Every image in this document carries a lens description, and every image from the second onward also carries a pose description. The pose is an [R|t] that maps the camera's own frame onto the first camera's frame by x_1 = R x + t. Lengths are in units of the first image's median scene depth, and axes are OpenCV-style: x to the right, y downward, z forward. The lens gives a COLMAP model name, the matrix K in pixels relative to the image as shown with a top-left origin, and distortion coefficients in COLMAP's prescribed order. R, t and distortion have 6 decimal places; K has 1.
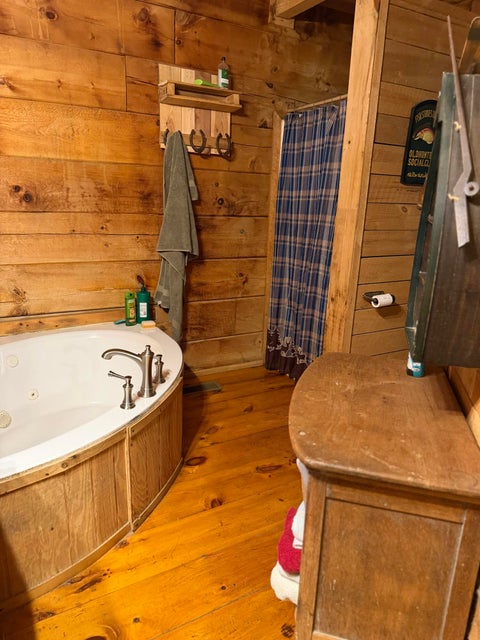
lens RADIAL K [[447.0, 0, 242.4], [0, 447.0, 317.4], [0, 0, 1]] dist [0.030807, -0.028646]
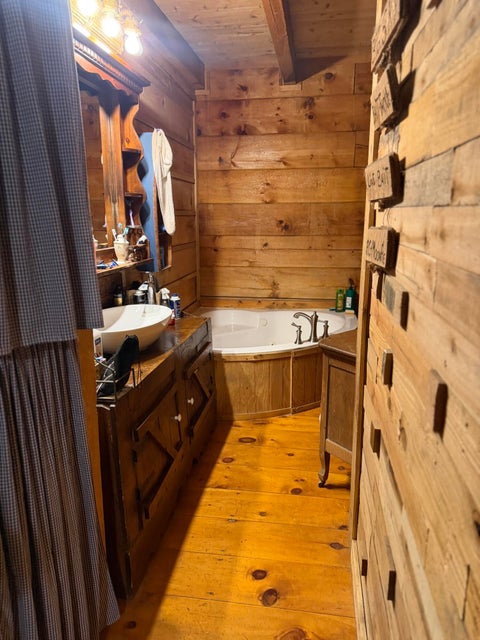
lens RADIAL K [[447.0, 0, 242.4], [0, 447.0, 317.4], [0, 0, 1]] dist [0.030807, -0.028646]
pose [[0.780206, 0.101584, -0.617219, 0.439981], [-0.133462, 0.991038, -0.005597, 0.092393], [0.611120, 0.086742, 0.786771, -0.359244]]
